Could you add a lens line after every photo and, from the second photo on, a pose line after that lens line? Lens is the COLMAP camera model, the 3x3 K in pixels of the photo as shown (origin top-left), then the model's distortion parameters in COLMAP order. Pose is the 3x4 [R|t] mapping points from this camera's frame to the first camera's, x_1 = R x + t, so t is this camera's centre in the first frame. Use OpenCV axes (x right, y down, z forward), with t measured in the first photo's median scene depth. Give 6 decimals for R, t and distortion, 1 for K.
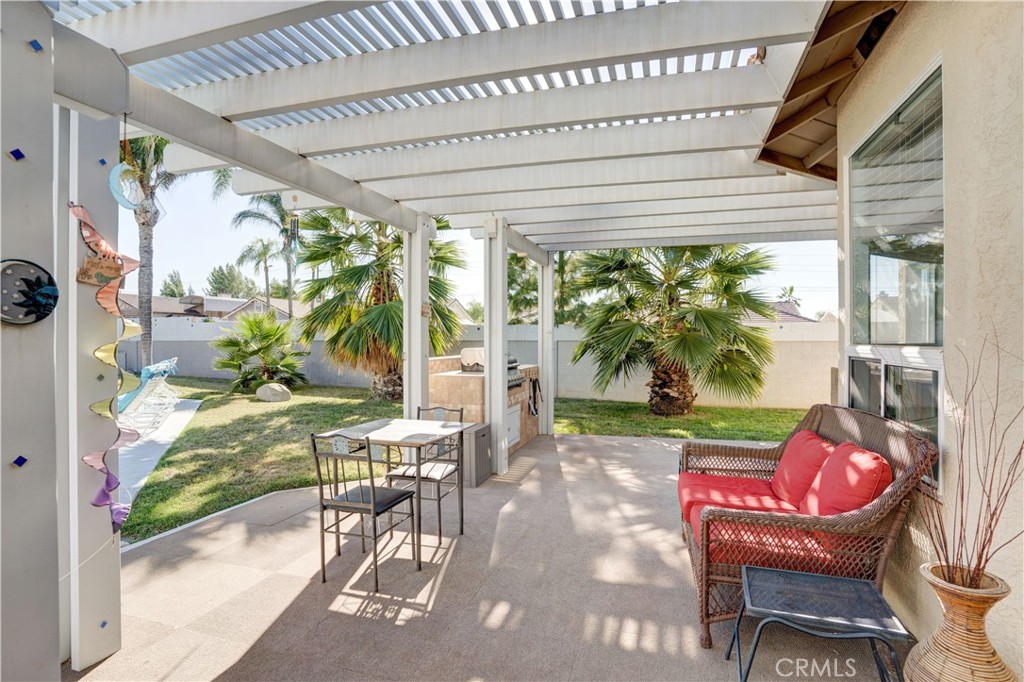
lens RADIAL K [[501.3, 0, 514.3], [0, 501.3, 340.4], [0, 0, 1]] dist [-0.063542, 0.022676]
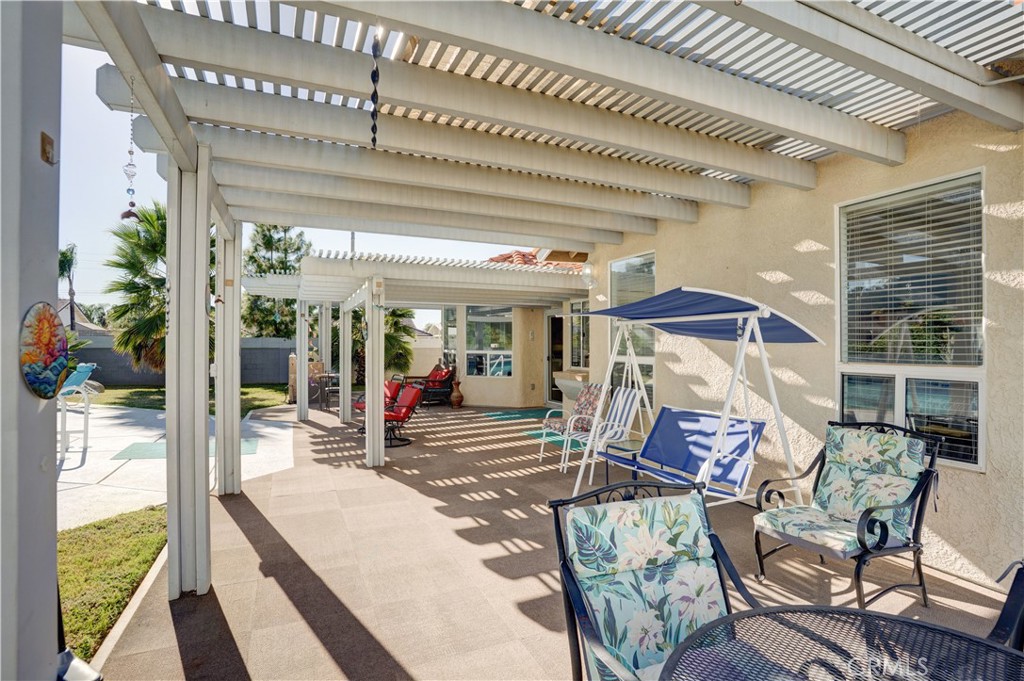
lens RADIAL K [[501.3, 0, 512.2], [0, 501.3, 343.4], [0, 0, 1]] dist [-0.063542, 0.022676]
pose [[0.744929, 0.003217, 0.667136, -1.023400], [-0.000572, 0.999991, -0.004184, -0.015035], [-0.667144, 0.002735, 0.744924, -1.527644]]
